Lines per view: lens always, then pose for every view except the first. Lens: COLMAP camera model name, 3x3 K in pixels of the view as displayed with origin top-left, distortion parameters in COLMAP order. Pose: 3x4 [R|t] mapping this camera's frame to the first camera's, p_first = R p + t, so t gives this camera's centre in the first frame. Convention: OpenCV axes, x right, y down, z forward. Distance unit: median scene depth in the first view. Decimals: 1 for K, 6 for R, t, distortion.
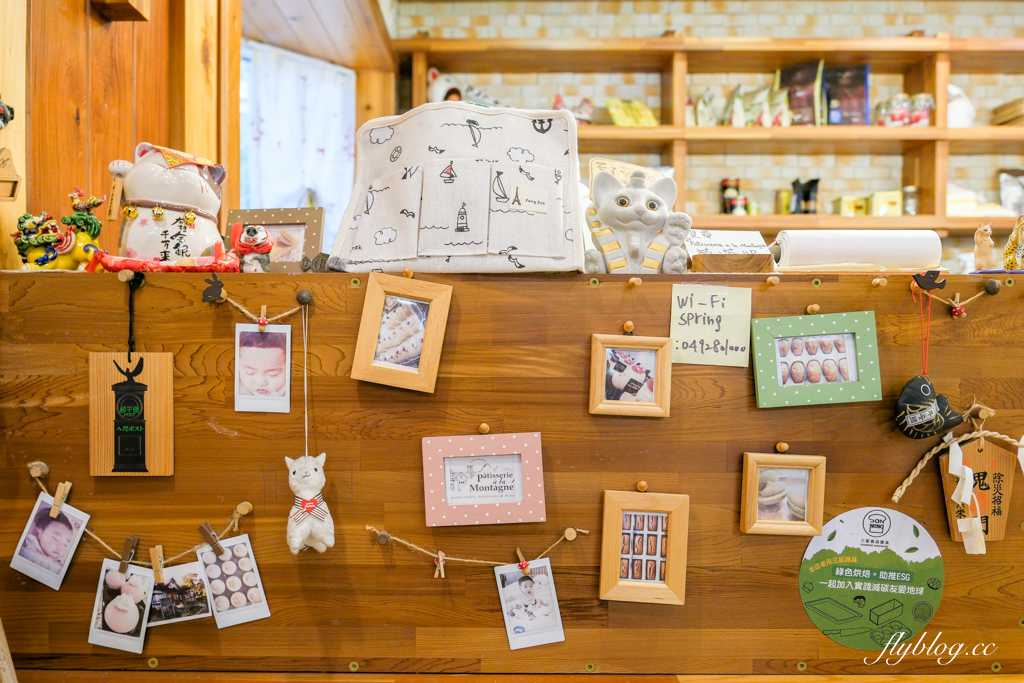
lens RADIAL K [[798.7, 0, 513.5], [0, 798.7, 341.3], [0, 0, 1]] dist [-0.014490, -0.002841]
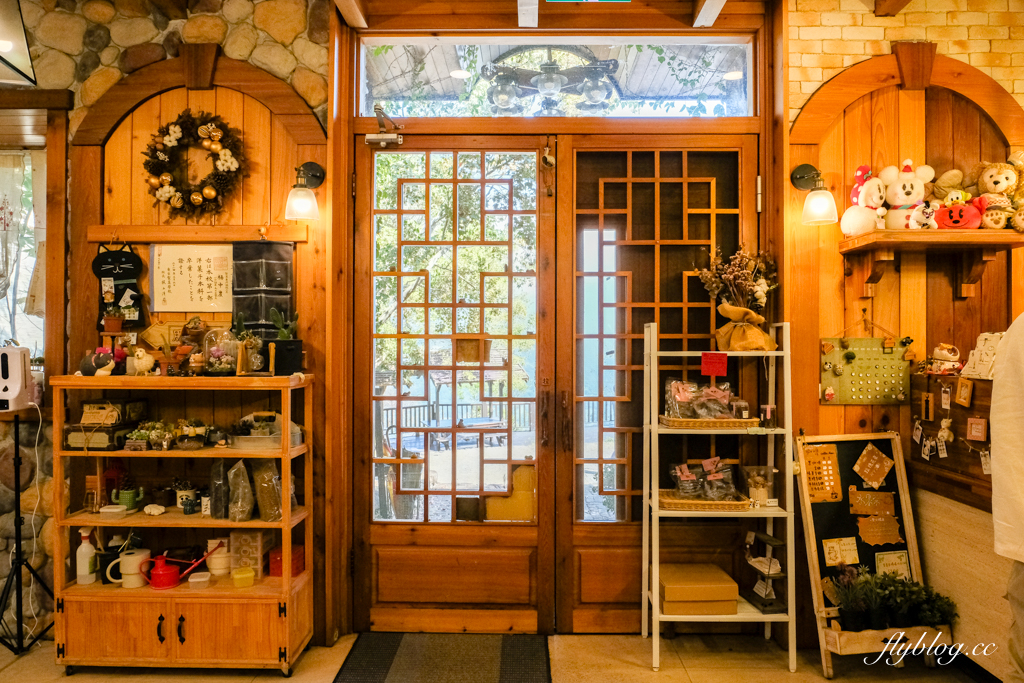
lens RADIAL K [[697.6, 0, 513.9], [0, 697.6, 346.3], [0, 0, 1]] dist [-0.006986, -0.004305]
pose [[-0.001027, -0.006007, -0.999981, 3.458359], [-0.010466, 0.999927, -0.005996, -0.202308], [0.999945, 0.010460, -0.001090, -1.339535]]
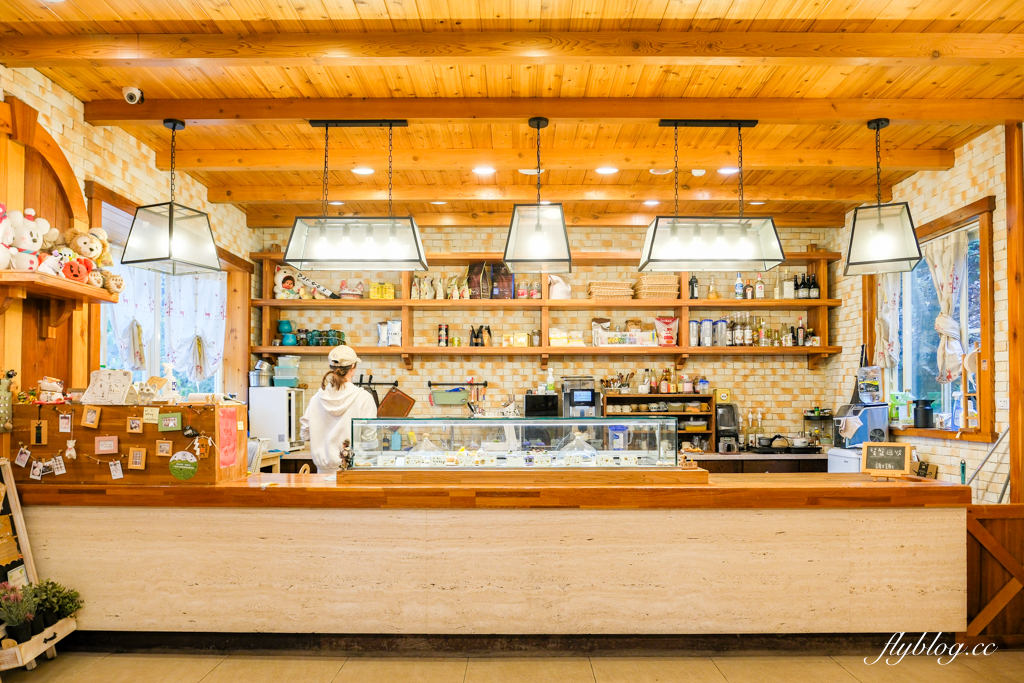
lens RADIAL K [[697.6, 0, 515.8], [0, 697.6, 395.2], [0, 0, 1]] dist [-0.006986, -0.004305]
pose [[0.999992, 0.002224, -0.003414, 2.581479], [-0.002288, 0.999820, -0.018835, -0.069482], [0.003371, 0.018842, 0.999817, -3.433215]]
